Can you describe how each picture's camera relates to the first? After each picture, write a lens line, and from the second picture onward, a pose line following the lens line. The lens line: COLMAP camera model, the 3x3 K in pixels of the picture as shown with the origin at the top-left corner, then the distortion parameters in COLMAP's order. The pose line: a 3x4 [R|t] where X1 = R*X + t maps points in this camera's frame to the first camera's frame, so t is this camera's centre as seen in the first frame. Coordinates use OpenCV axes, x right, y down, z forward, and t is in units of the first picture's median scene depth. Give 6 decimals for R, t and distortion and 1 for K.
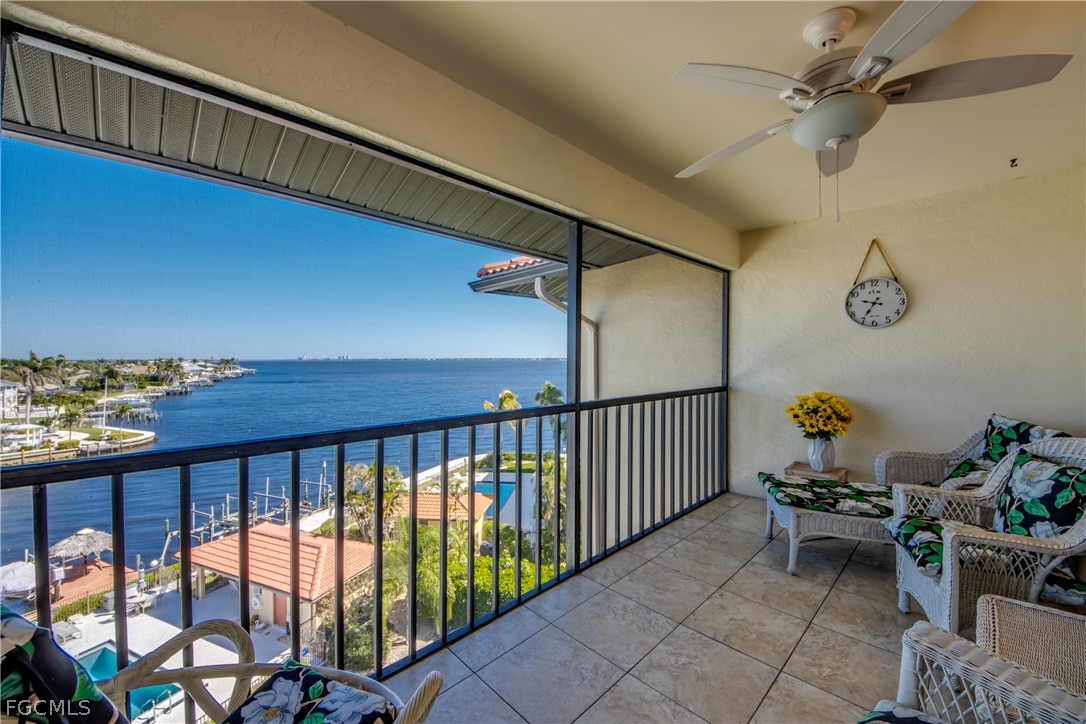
lens RADIAL K [[418.5, 0, 542.0], [0, 418.5, 355.4], [0, 0, 1]] dist [0.028251, -0.017652]
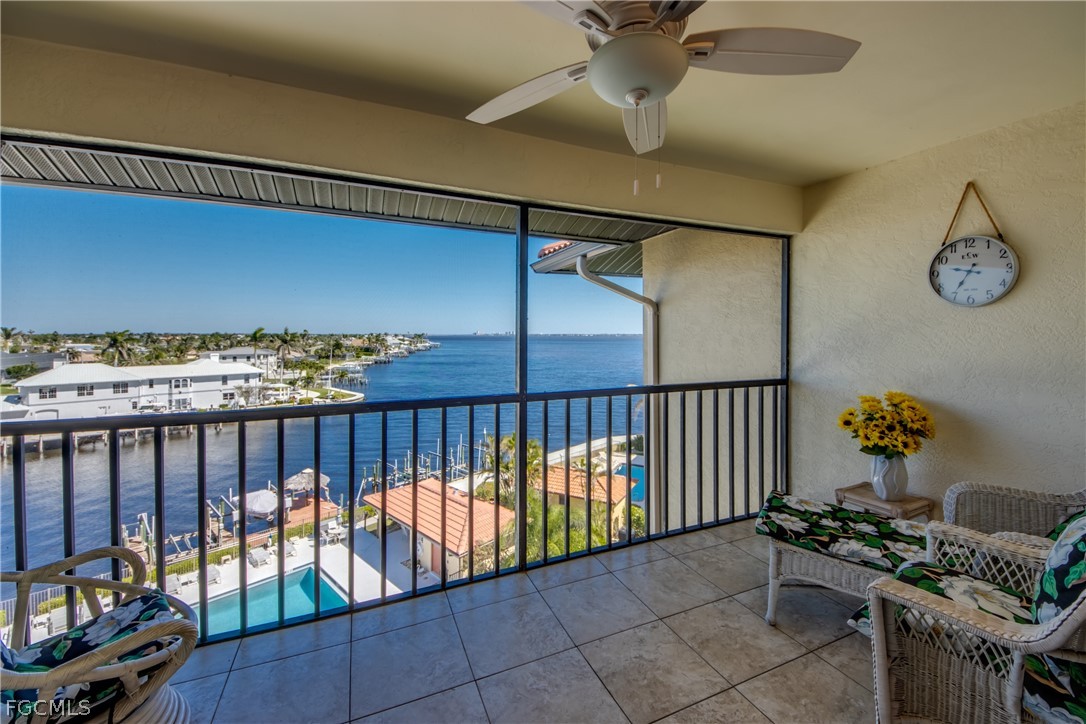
lens RADIAL K [[418.5, 0, 551.8], [0, 418.5, 332.8], [0, 0, 1]] dist [0.028251, -0.017652]
pose [[0.941727, 0.003800, -0.336357, 0.320143], [-0.003197, 0.999992, 0.002345, -0.016806], [0.336363, -0.001133, 0.941732, 0.082924]]
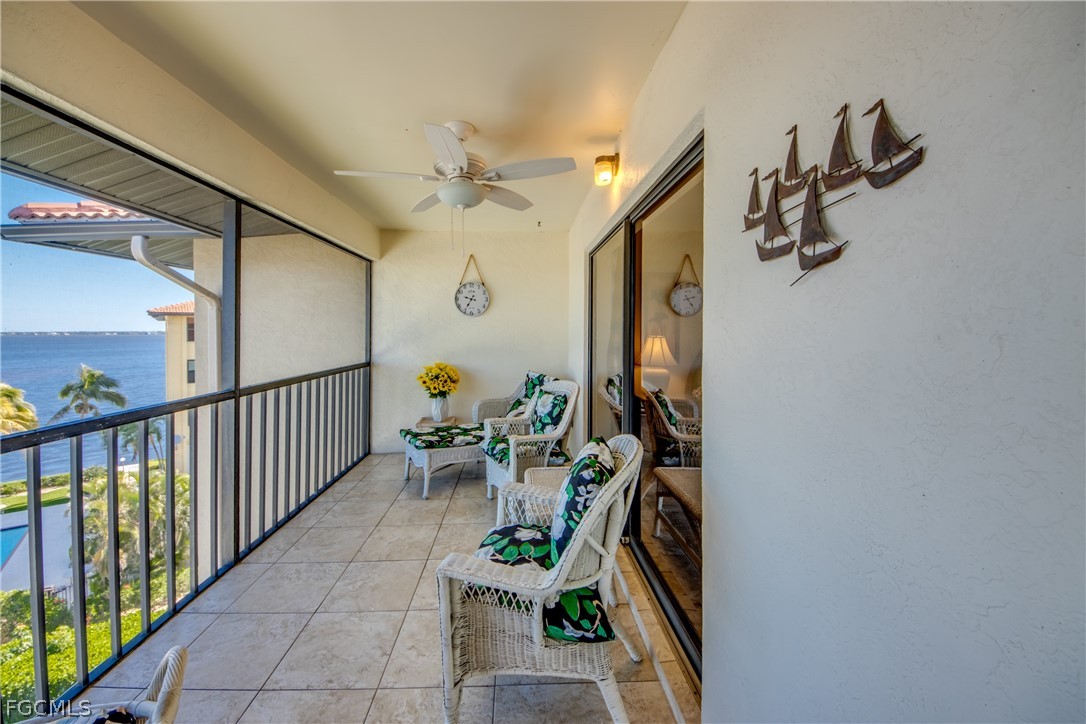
lens RADIAL K [[411.3, 0, 531.8], [0, 411.3, 341.1], [0, 0, 1]] dist [0.005793, 0.000303]
pose [[0.673182, -0.013036, 0.739362, -0.100099], [-0.005836, 0.999720, 0.022941, -0.012723], [-0.739453, -0.019758, 0.672918, -0.084800]]
